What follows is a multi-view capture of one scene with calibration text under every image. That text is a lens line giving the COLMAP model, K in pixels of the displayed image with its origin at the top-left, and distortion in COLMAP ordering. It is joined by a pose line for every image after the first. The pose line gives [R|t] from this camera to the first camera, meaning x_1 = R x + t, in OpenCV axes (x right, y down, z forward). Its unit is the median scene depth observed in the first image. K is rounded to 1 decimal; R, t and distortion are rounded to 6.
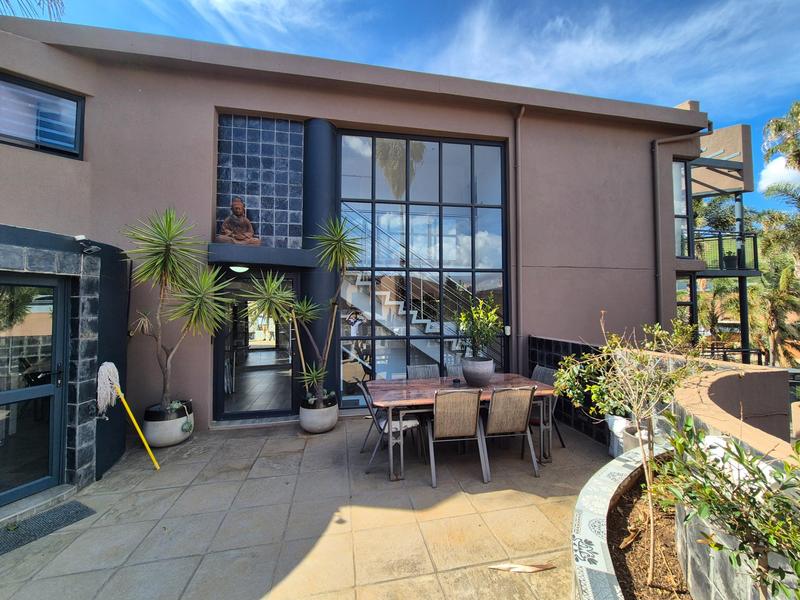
lens RADIAL K [[327.2, 0, 402.7], [0, 327.2, 299.3], [0, 0, 1]] dist [-0.000308, 0.000588]
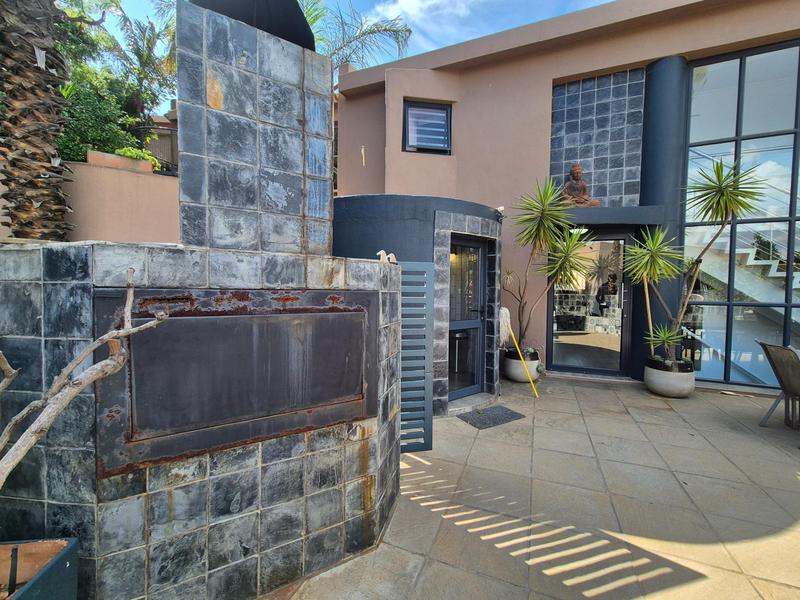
lens RADIAL K [[327.2, 0, 402.7], [0, 327.2, 299.3], [0, 0, 1]] dist [-0.000308, 0.000588]
pose [[0.836636, 0.034777, -0.546654, -0.423835], [0.003275, 0.997647, 0.068482, 0.057375], [0.547749, -0.059085, 0.834554, -0.225669]]
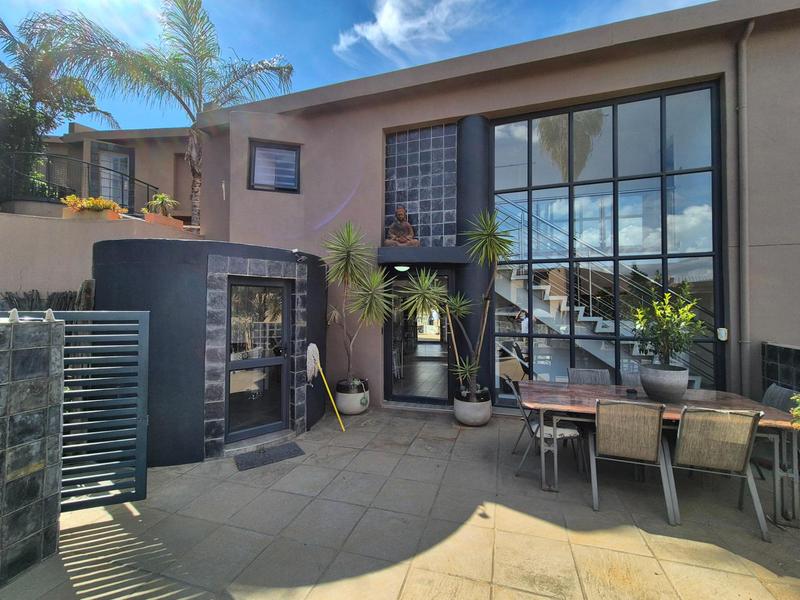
lens RADIAL K [[327.2, 0, 402.7], [0, 327.2, 299.3], [0, 0, 1]] dist [-0.000308, 0.000588]
pose [[0.882549, -0.003285, -0.470209, 0.034734], [0.008234, 0.999930, 0.008467, 0.004735], [0.470148, -0.011344, 0.882515, 0.005447]]
